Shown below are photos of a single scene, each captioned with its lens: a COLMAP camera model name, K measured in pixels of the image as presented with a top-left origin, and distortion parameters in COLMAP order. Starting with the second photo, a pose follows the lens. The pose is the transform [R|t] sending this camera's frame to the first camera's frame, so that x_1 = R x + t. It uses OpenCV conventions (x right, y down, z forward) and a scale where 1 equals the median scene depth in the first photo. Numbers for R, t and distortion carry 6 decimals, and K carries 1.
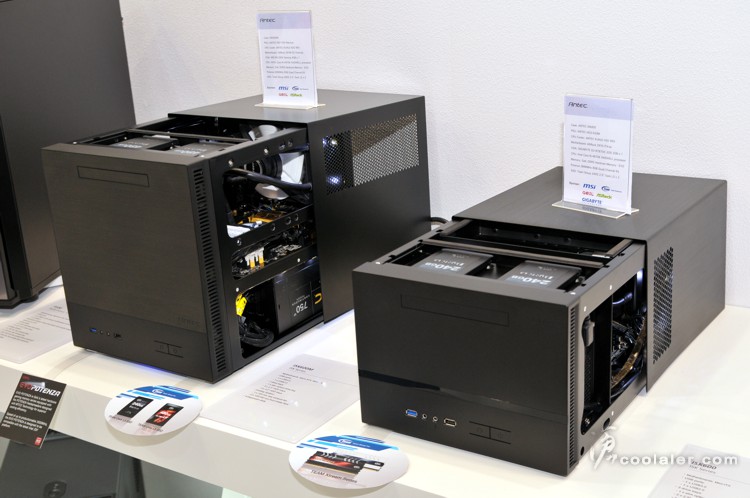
lens RADIAL K [[1014.4, 0, 375.0], [0, 1014.4, 249.0], [0, 0, 1]] dist [-0.004580, -0.007034]
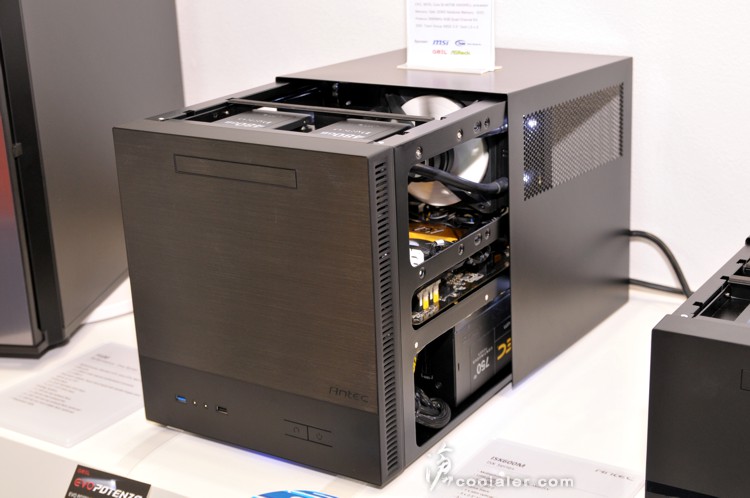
lens RADIAL K [[1214.8, 0, 375.0], [0, 1214.8, 249.0], [0, 0, 1]] dist [0.002016, 0.033896]
pose [[0.999570, 0.011554, 0.026957, -0.167682], [-0.011680, 0.999922, 0.004517, -0.023293], [-0.026902, -0.004829, 0.999626, 0.190446]]
